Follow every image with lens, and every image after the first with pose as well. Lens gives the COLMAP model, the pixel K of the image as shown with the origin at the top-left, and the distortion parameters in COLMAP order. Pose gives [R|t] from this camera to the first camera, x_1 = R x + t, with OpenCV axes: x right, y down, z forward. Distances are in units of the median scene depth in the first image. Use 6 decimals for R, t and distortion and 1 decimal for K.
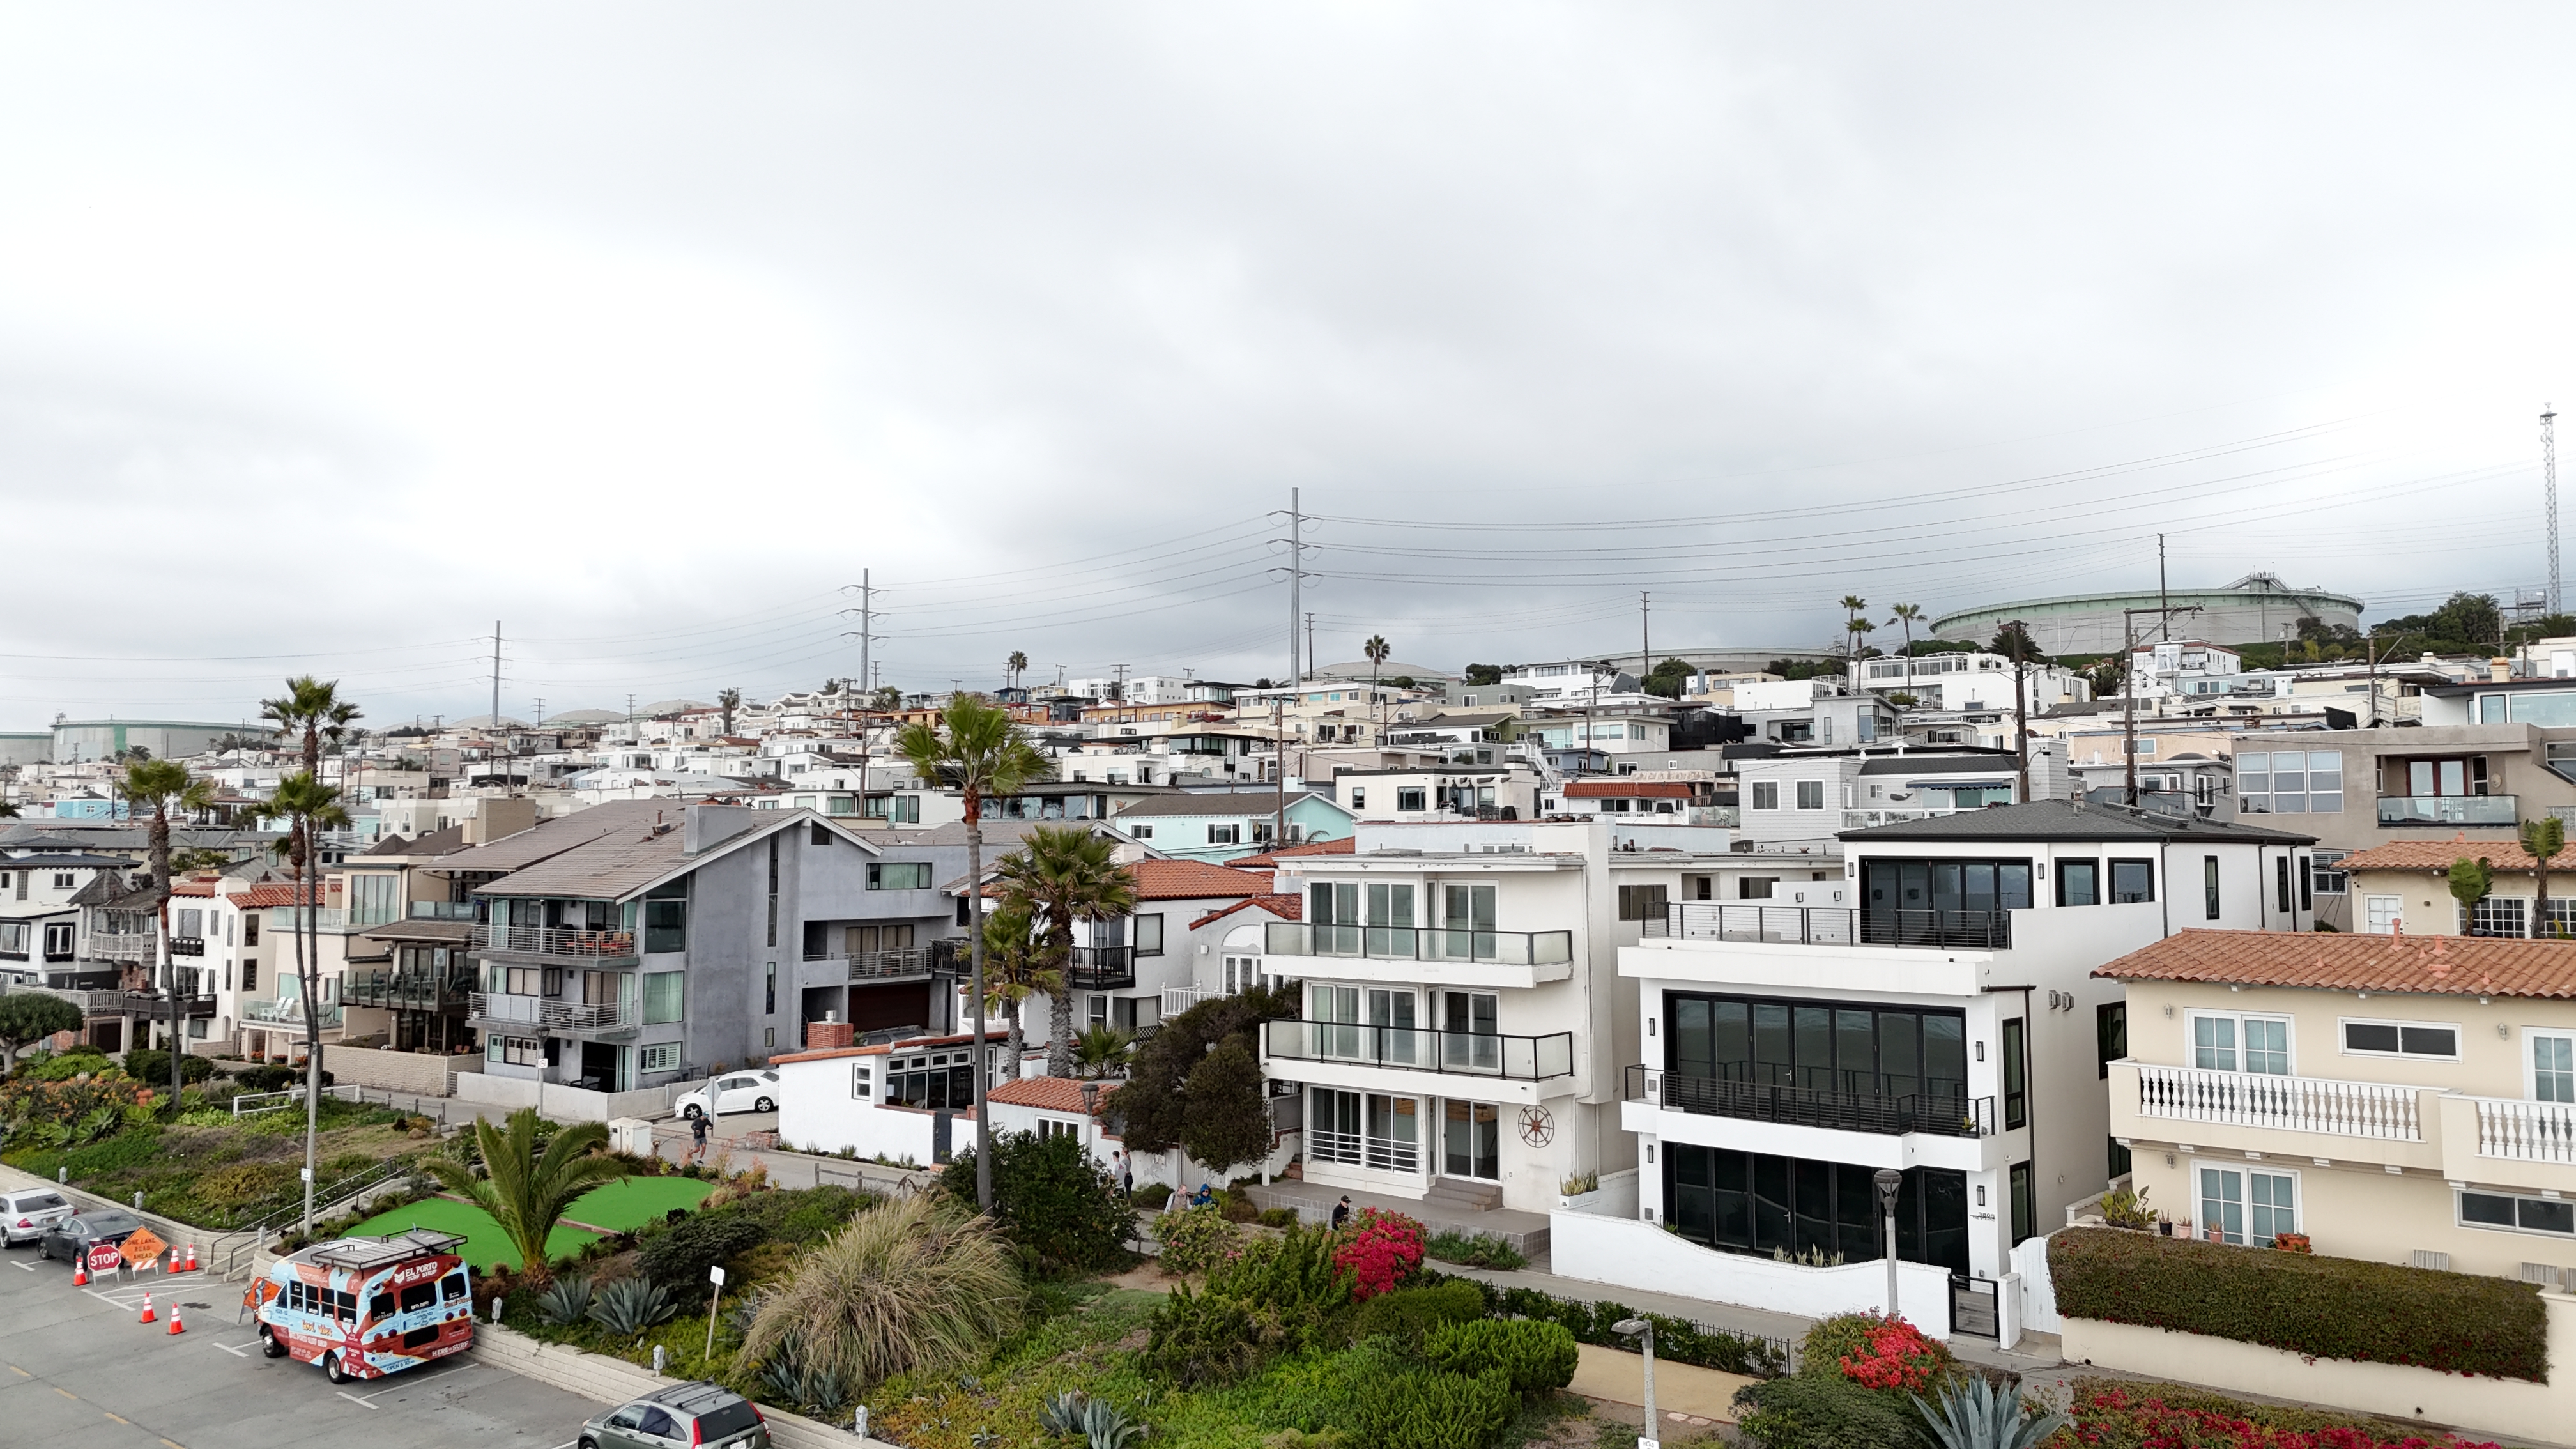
lens RADIAL K [[1876.4, 0, 1288.0], [0, 1876.4, 724.5], [0, 0, 1]] dist [0.102265, -0.112033]
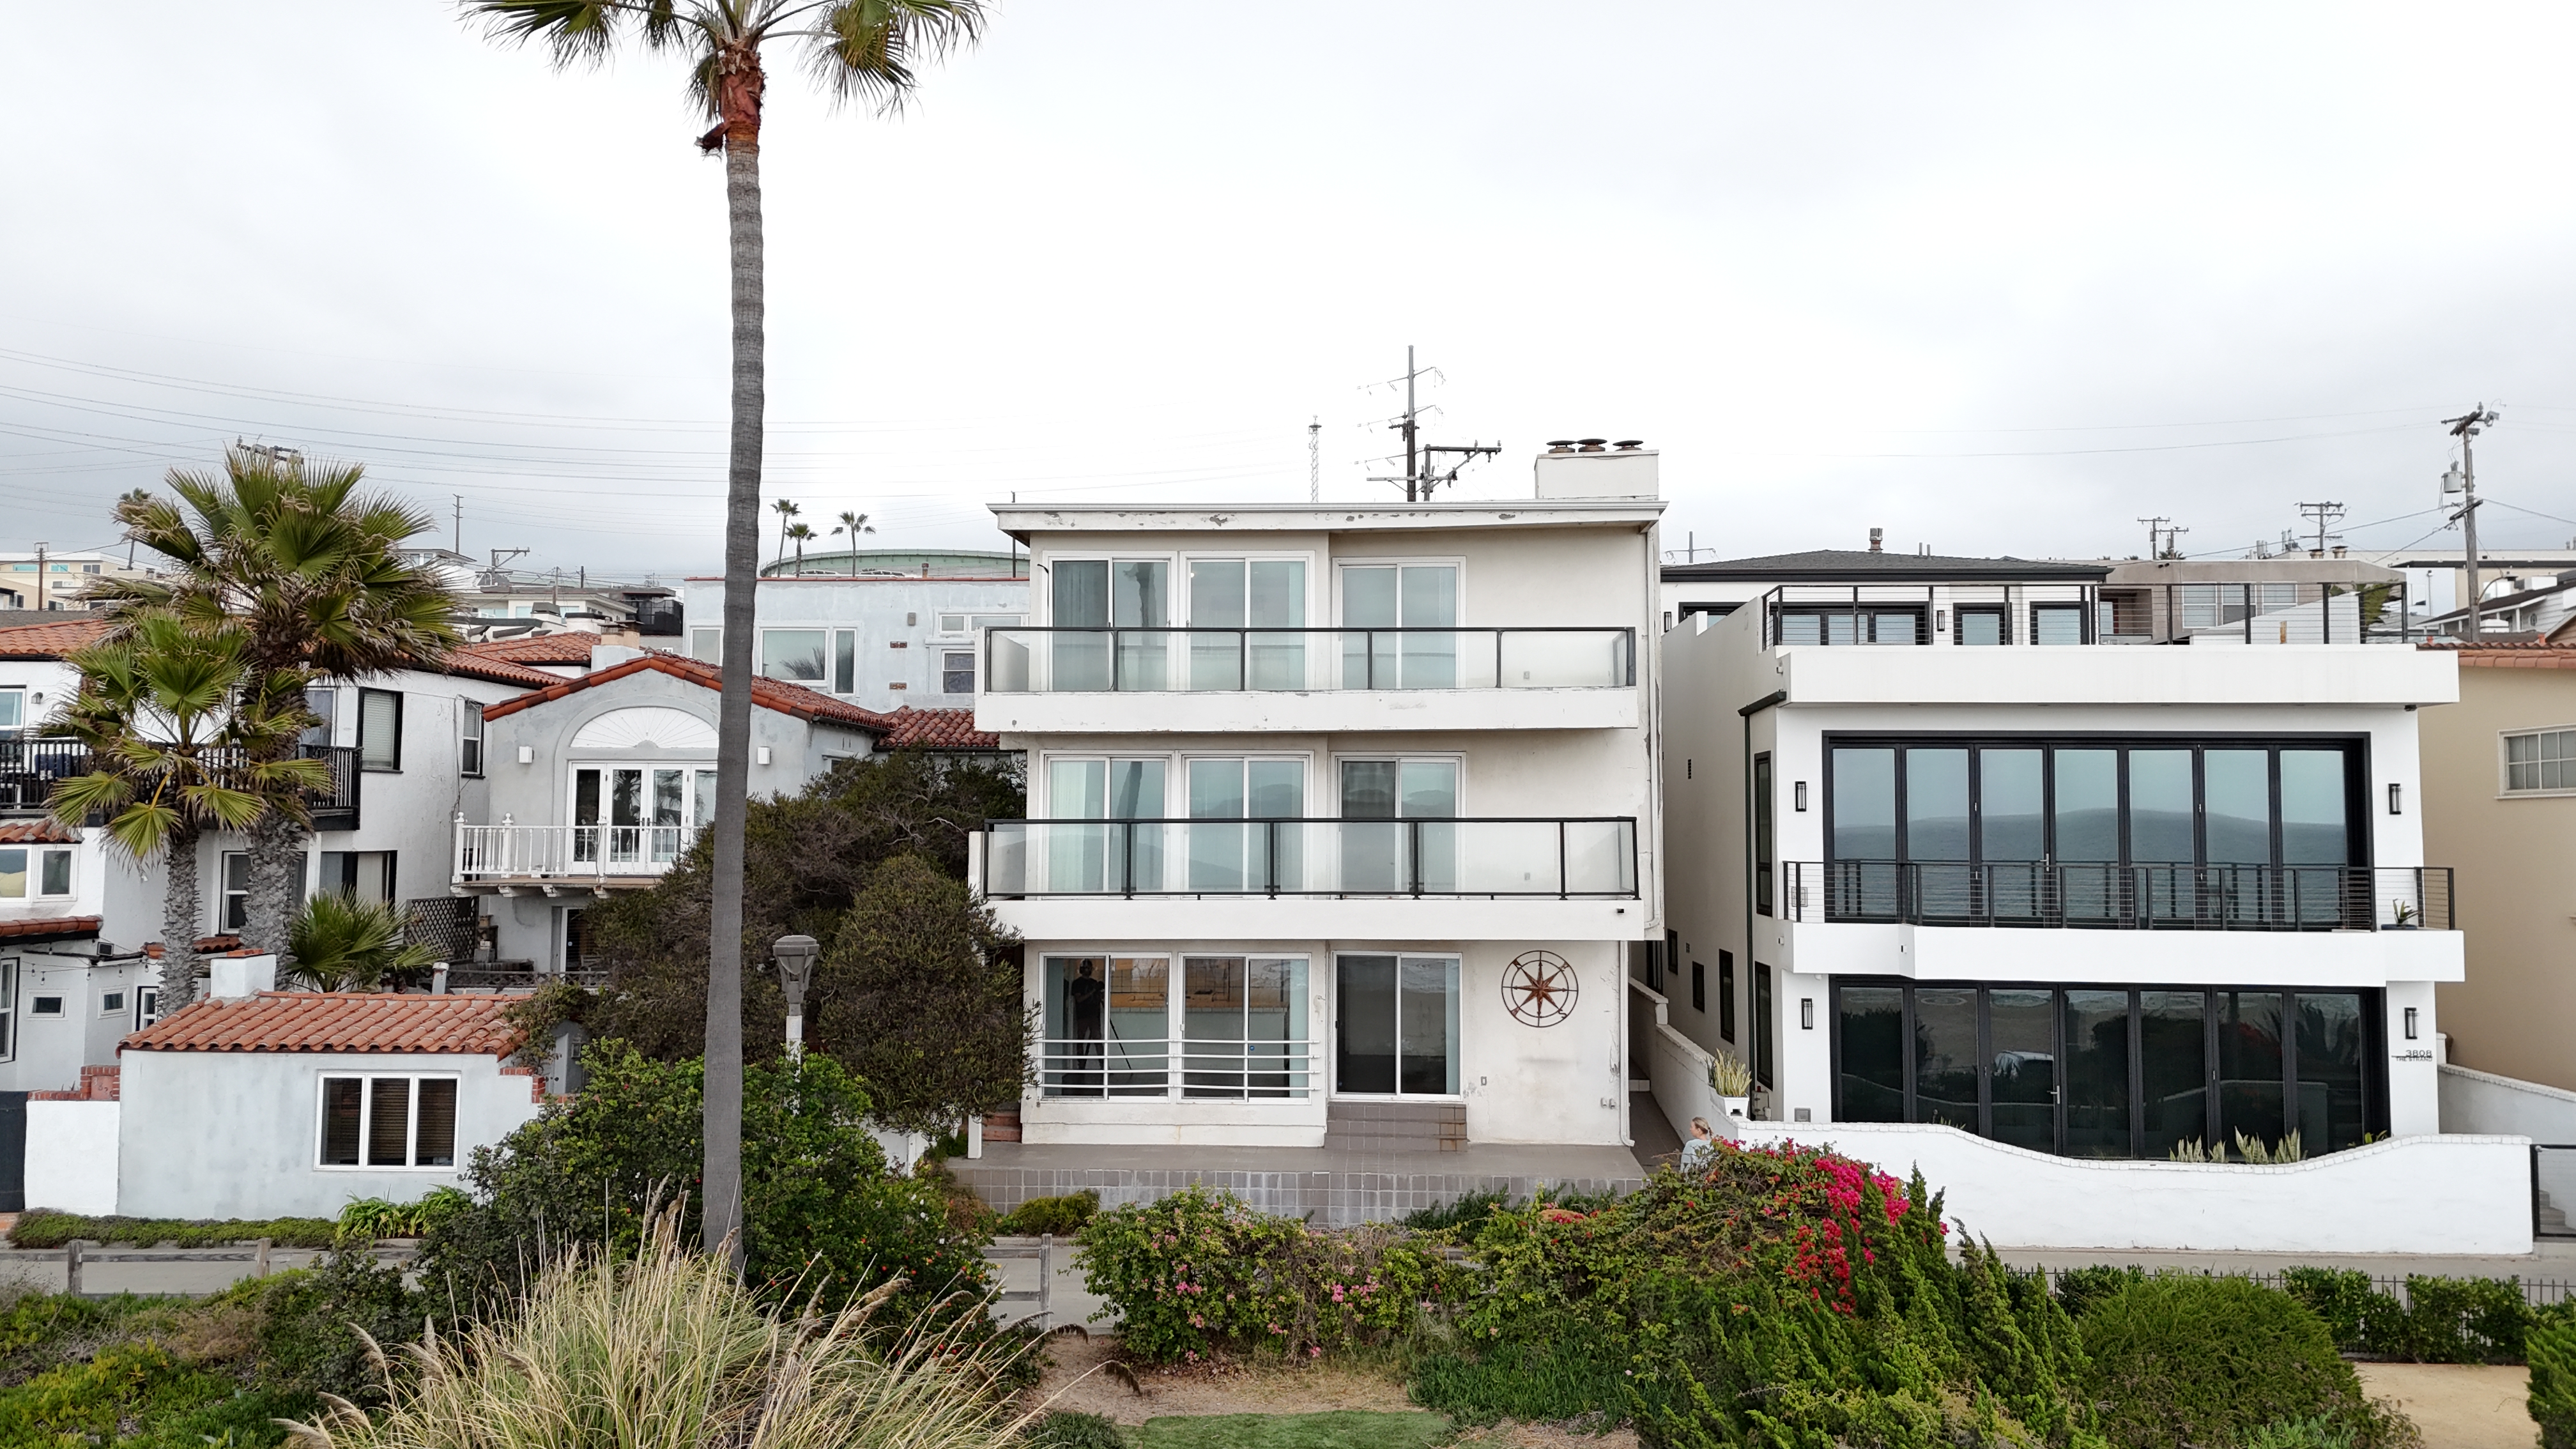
lens RADIAL K [[1881.6, 0, 1288.0], [0, 1881.6, 724.5], [0, 0, 1]] dist [0.082090, -0.072723]
pose [[0.790760, 0.037591, 0.610971, -0.200494], [-0.044909, 0.998986, -0.003340, 0.103638], [-0.610477, -0.024797, 0.791646, 0.449238]]
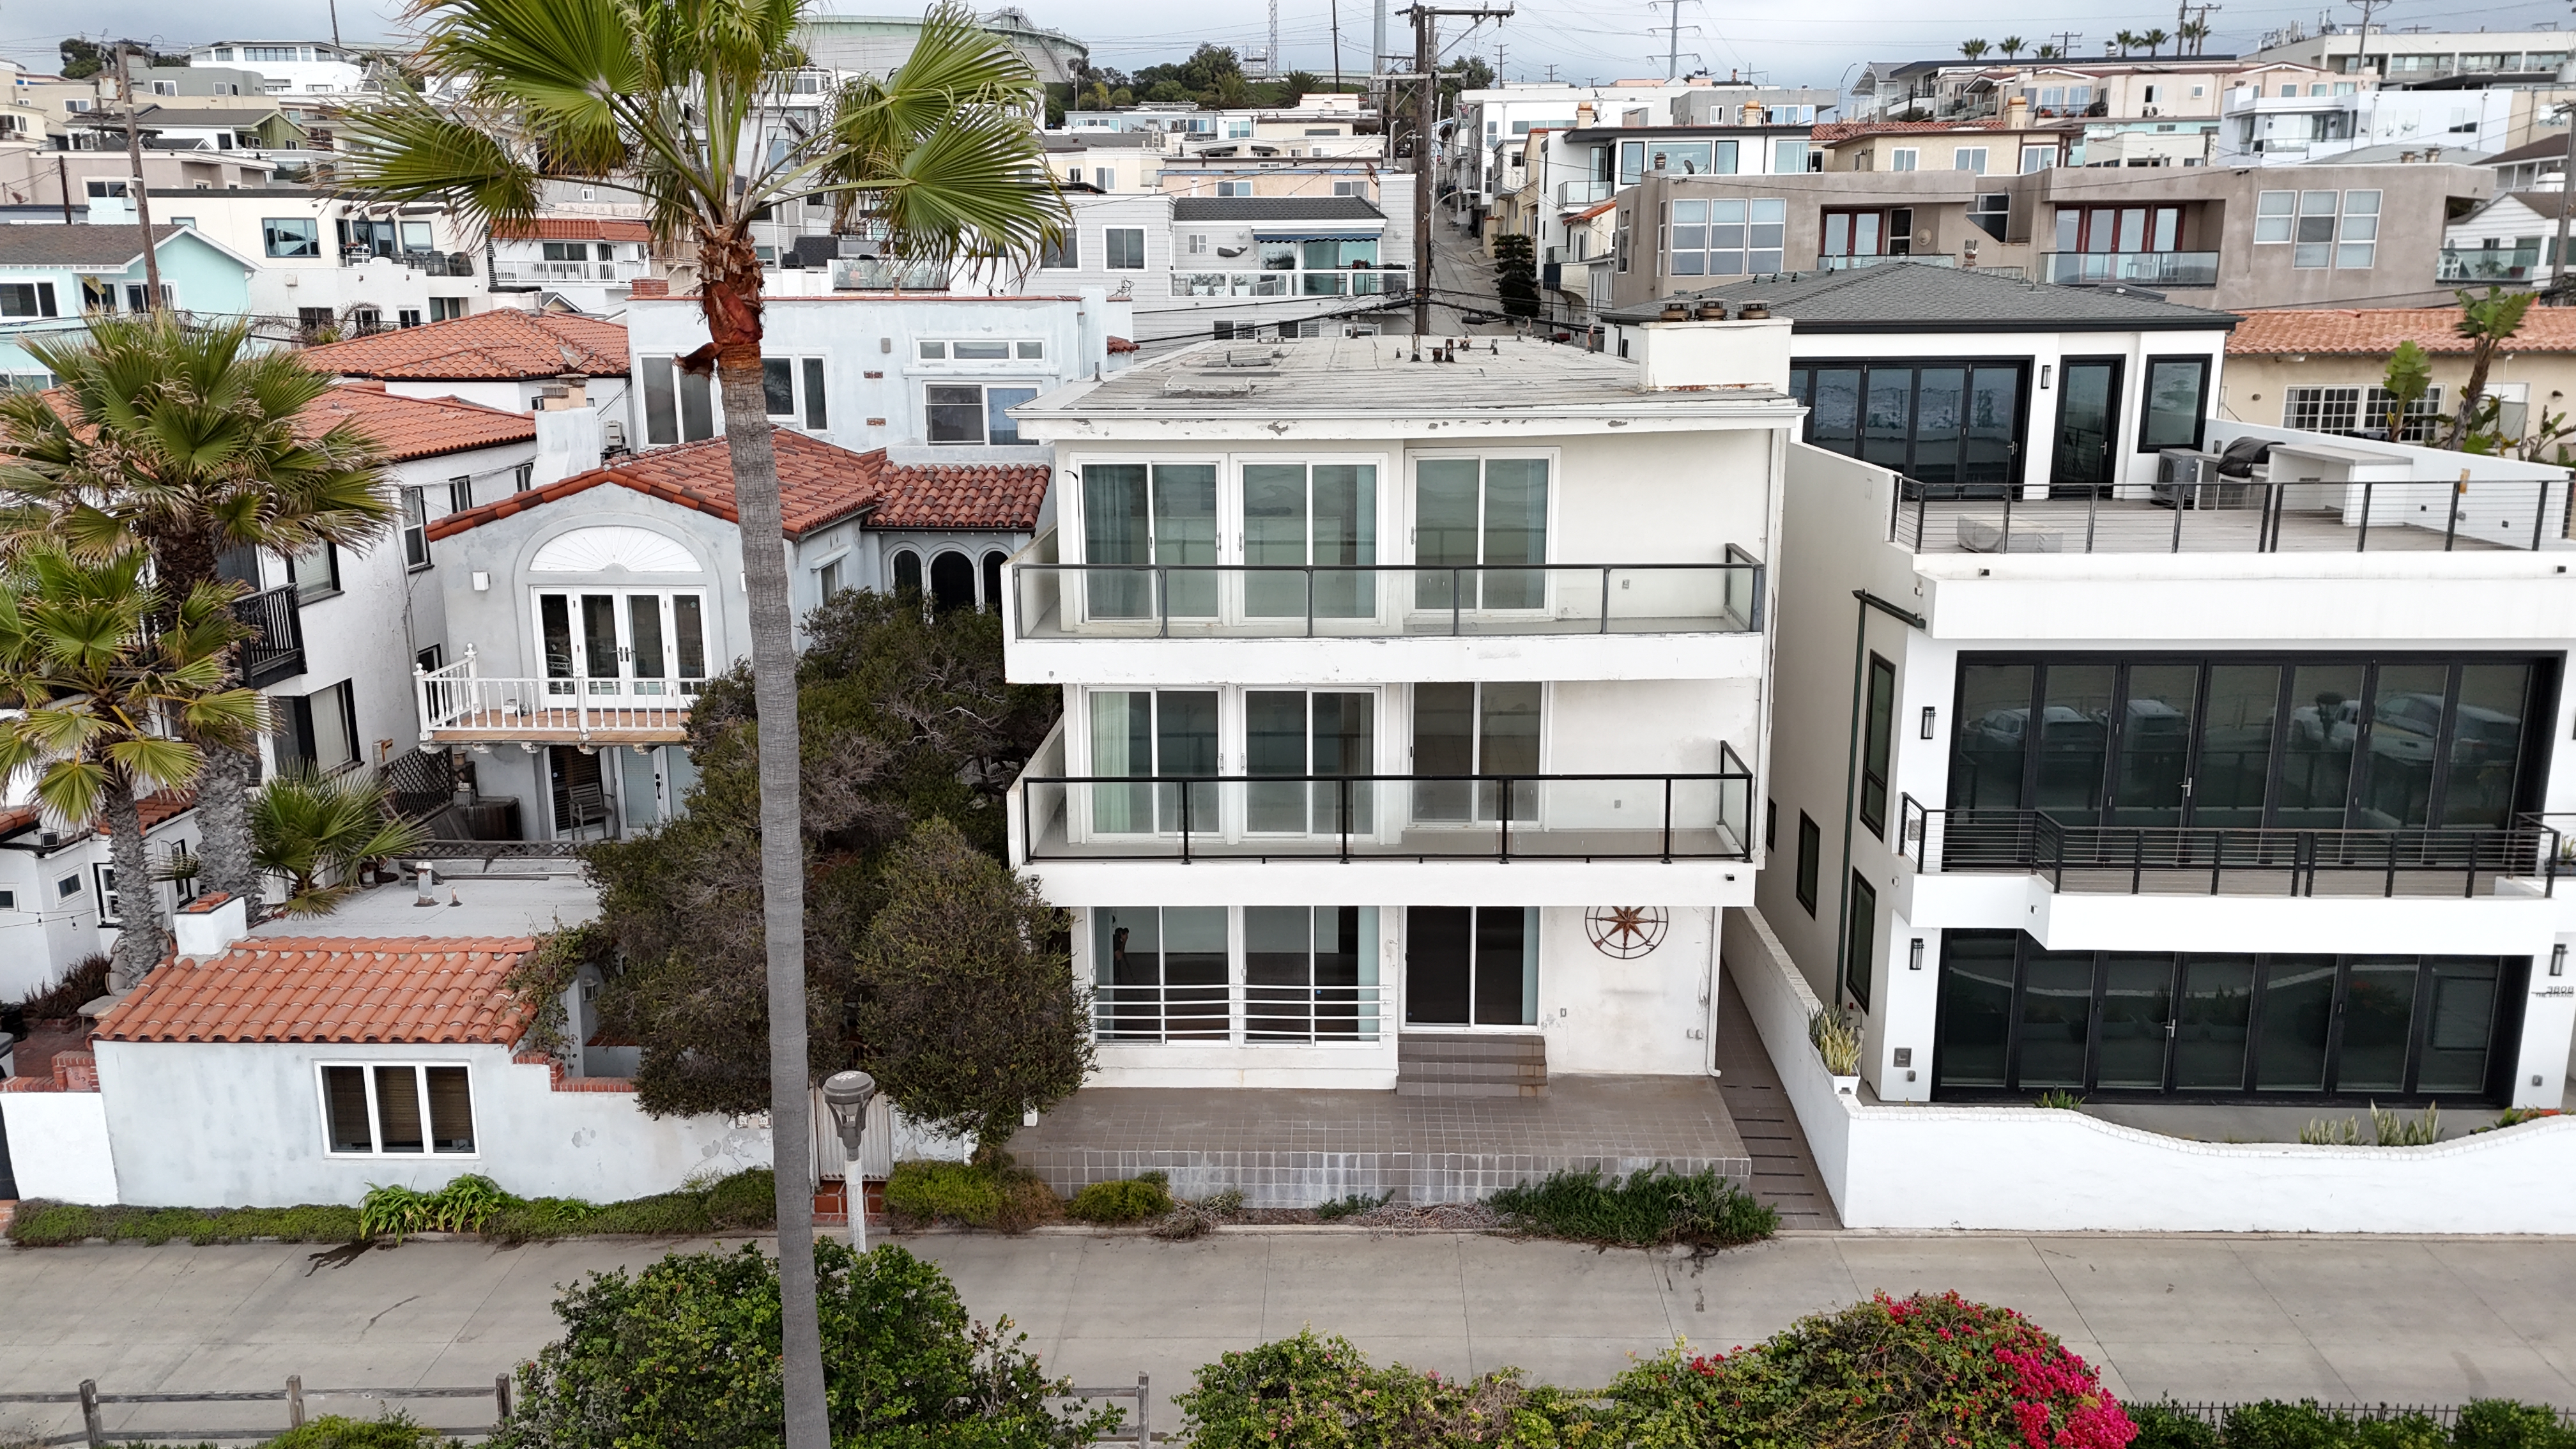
lens RADIAL K [[1881.6, 0, 1288.0], [0, 1881.6, 724.5], [0, 0, 1]] dist [0.082090, -0.072723]
pose [[0.775387, -0.145393, 0.614520, -0.185721], [-0.035646, 0.961505, 0.272465, 0.017366], [-0.630479, -0.233171, 0.740356, 0.509711]]
